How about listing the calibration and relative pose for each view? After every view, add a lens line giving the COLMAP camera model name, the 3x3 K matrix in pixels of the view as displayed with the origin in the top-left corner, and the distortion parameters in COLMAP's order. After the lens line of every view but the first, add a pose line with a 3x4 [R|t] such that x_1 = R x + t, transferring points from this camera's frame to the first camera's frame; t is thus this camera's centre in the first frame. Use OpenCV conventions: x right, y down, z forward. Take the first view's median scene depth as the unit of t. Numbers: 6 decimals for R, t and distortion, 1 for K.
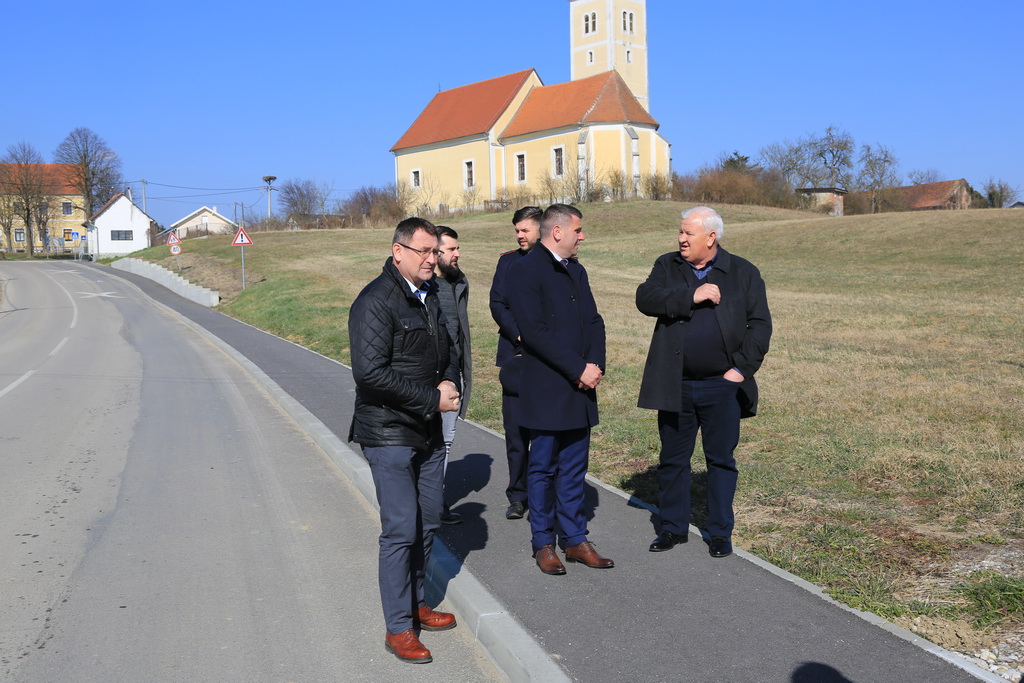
lens RADIAL K [[1177.0, 0, 512.0], [0, 1177.0, 341.5], [0, 0, 1]] dist [0.086467, 0.057879]
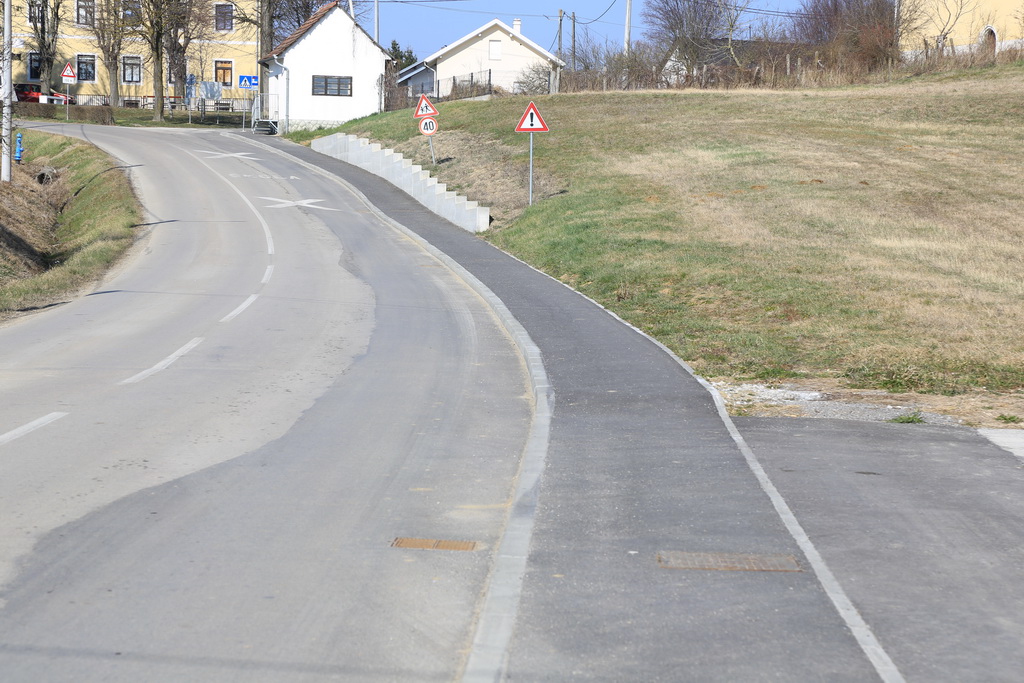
lens RADIAL K [[2926.5, 0, 512.0], [0, 2926.5, 341.5], [0, 0, 1]] dist [0.677572, 0.241505]
pose [[0.968351, 0.053835, -0.243716, 0.058797], [-0.053679, 0.998532, 0.007288, 0.006482], [0.243751, 0.006025, 0.969819, -0.200201]]
